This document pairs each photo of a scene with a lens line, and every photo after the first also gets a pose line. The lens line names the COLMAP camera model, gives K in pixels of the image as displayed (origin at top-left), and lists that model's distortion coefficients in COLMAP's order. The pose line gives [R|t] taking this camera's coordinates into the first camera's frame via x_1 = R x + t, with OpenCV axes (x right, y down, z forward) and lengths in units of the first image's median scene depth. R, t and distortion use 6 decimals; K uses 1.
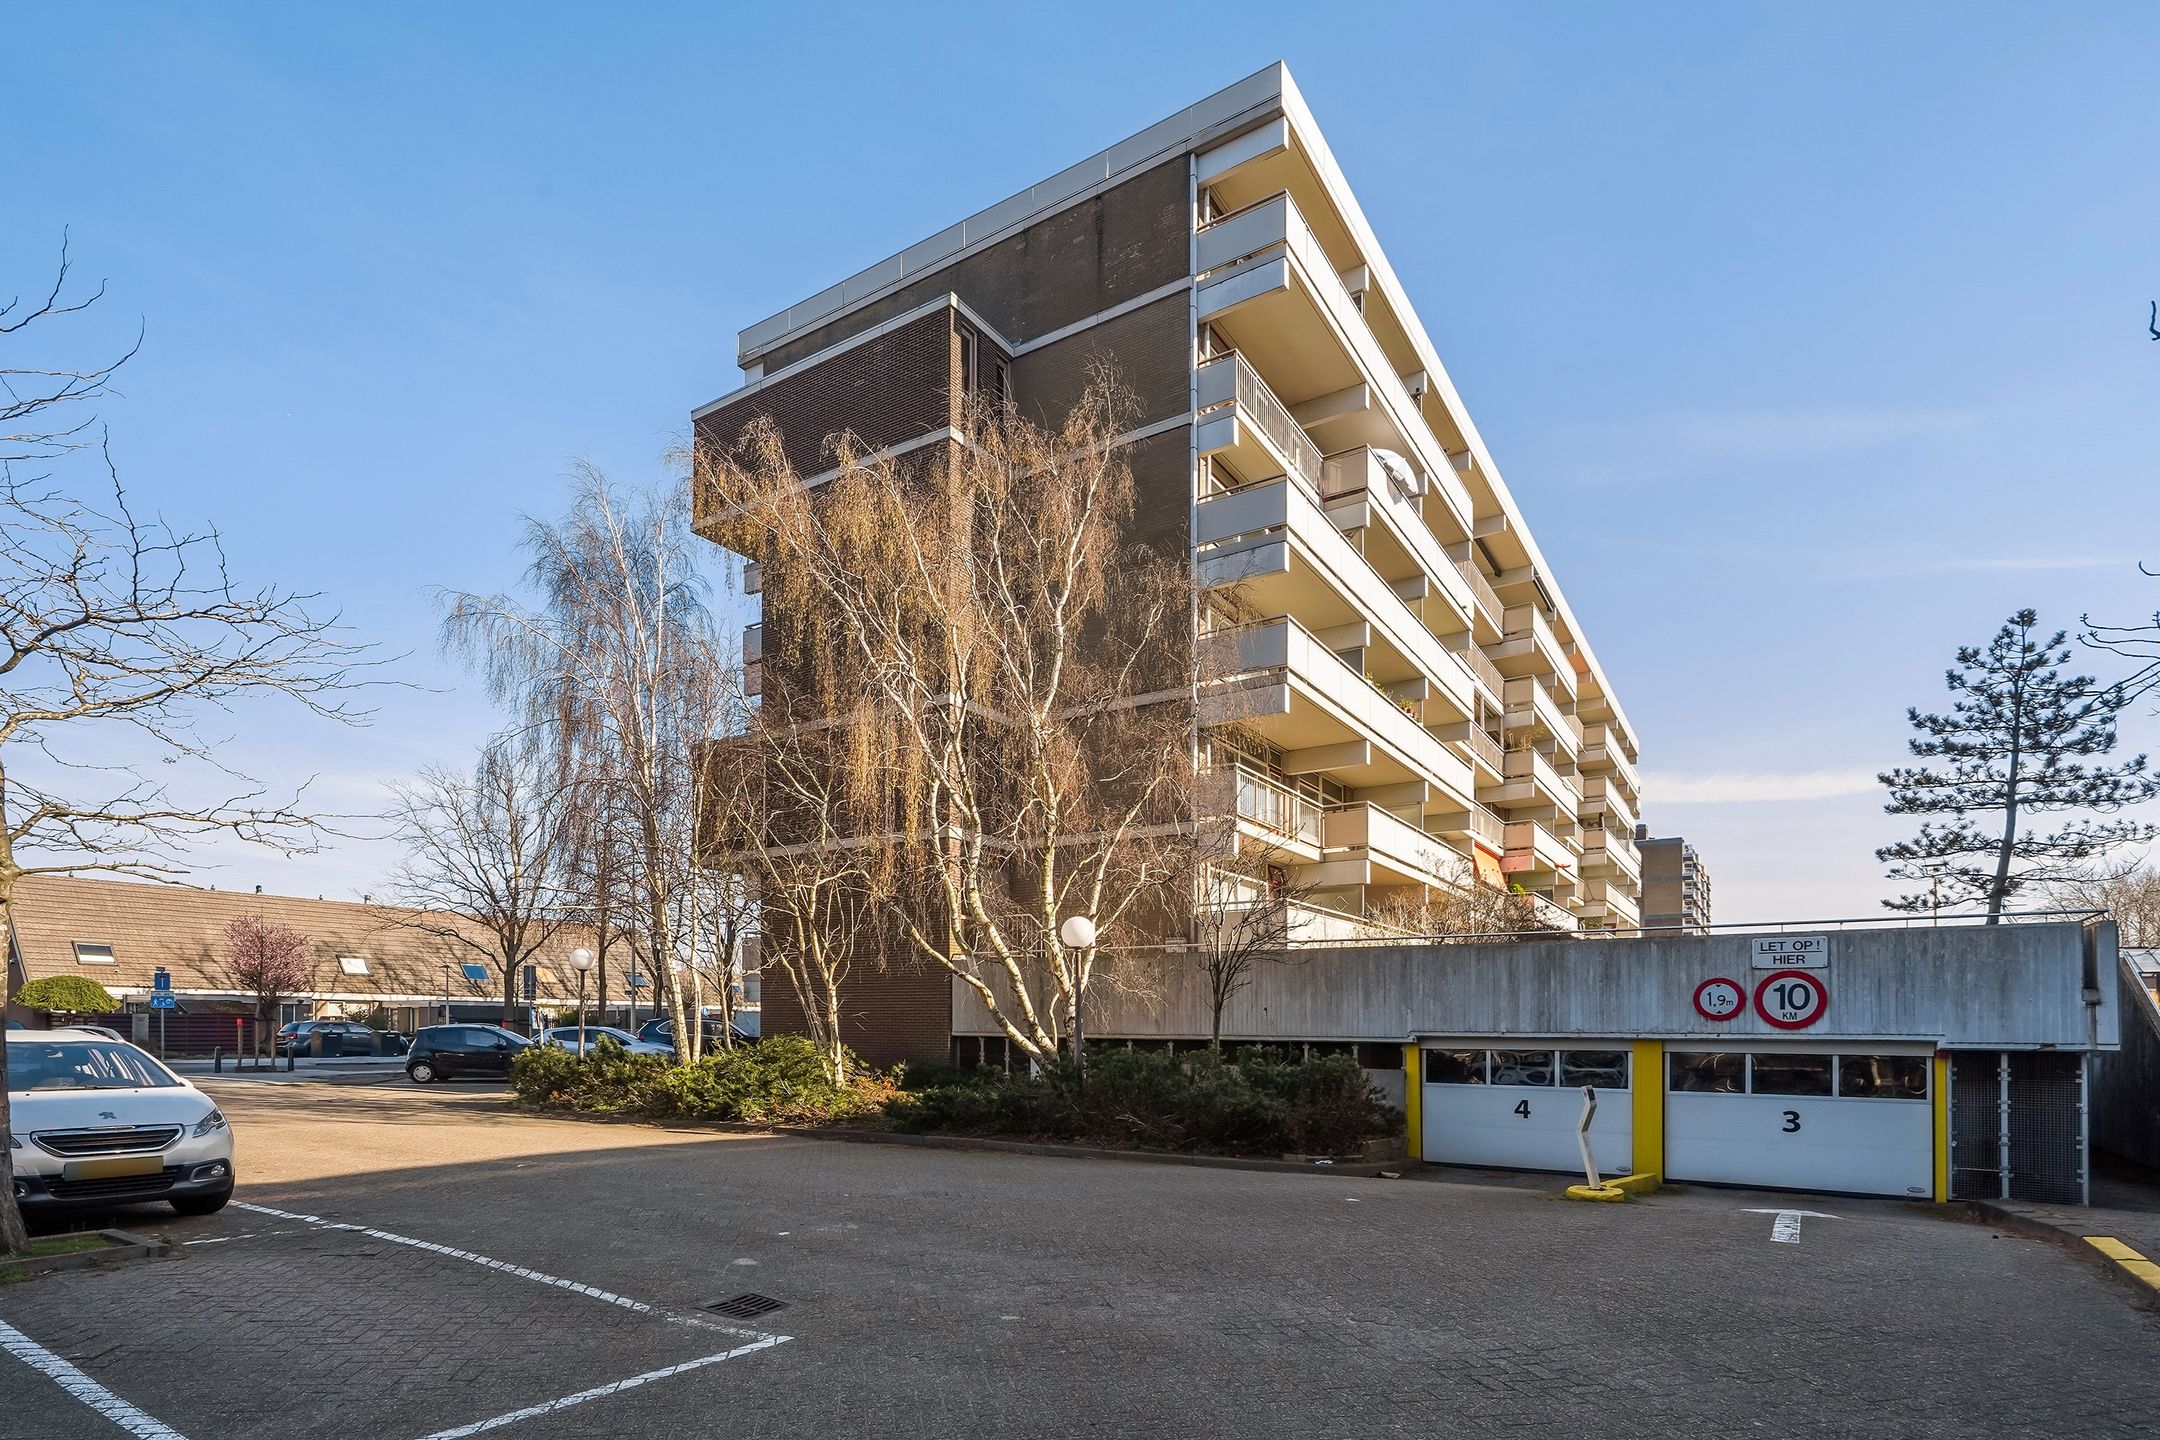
lens RADIAL K [[2585.1, 0, 1079.4], [0, 2585.1, 641.7], [0, 0, 1]] dist [-0.002164, 0.041882]
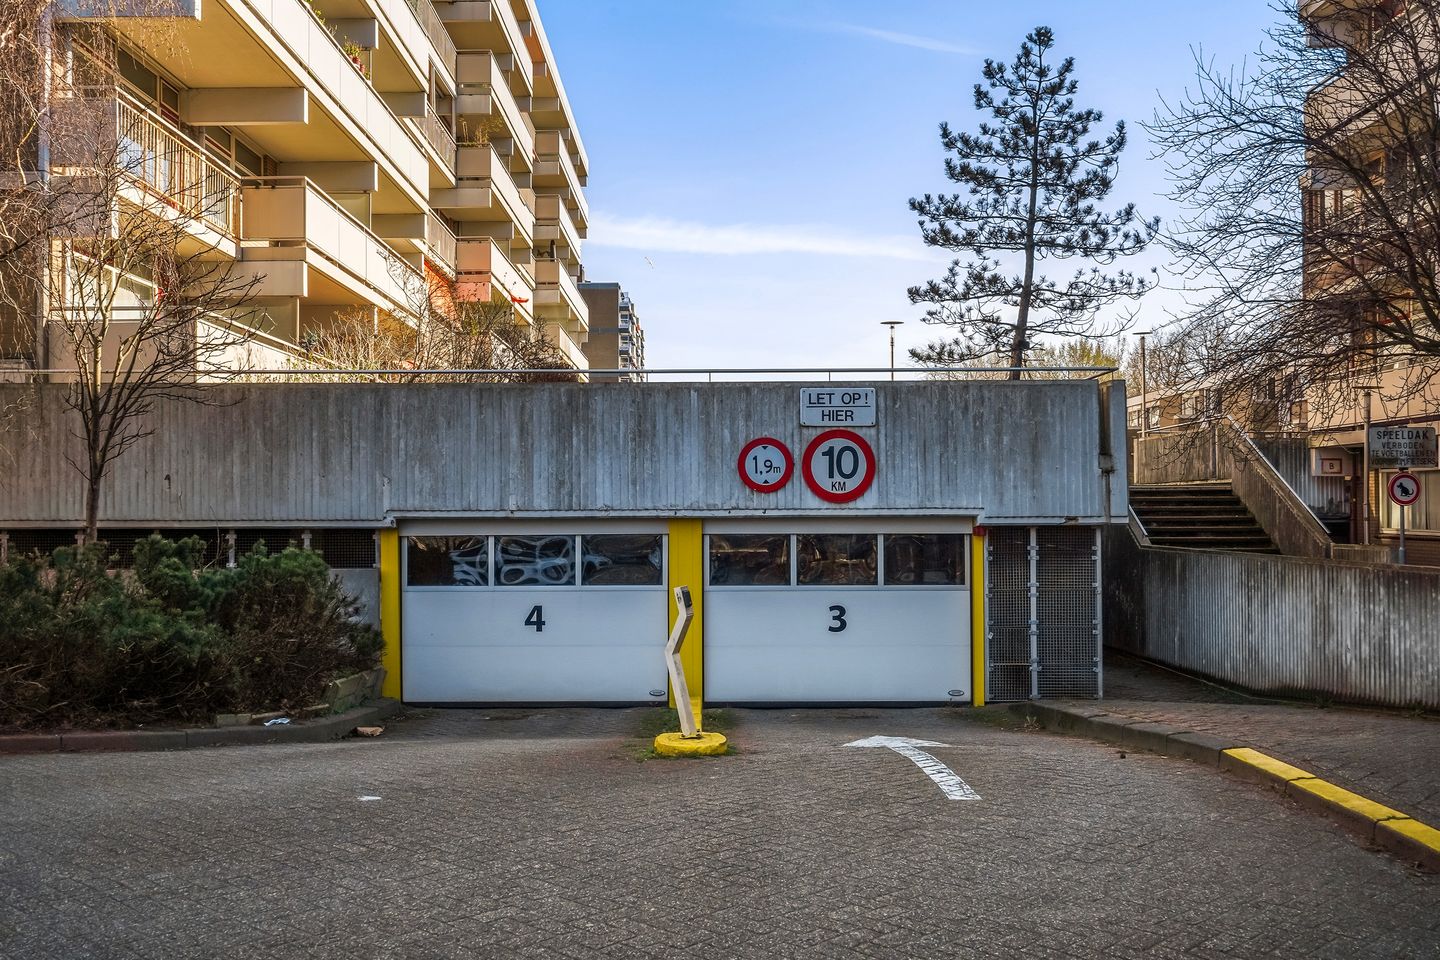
lens RADIAL K [[1723.4, 0, 719.6], [0, 1723.4, 427.8], [0, 0, 1]] dist [-0.002164, 0.041882]
pose [[0.876108, 0.011826, 0.481969, -0.010776], [-0.058299, 0.994962, 0.081560, 0.085584], [-0.478577, -0.099554, 0.872384, 0.556314]]
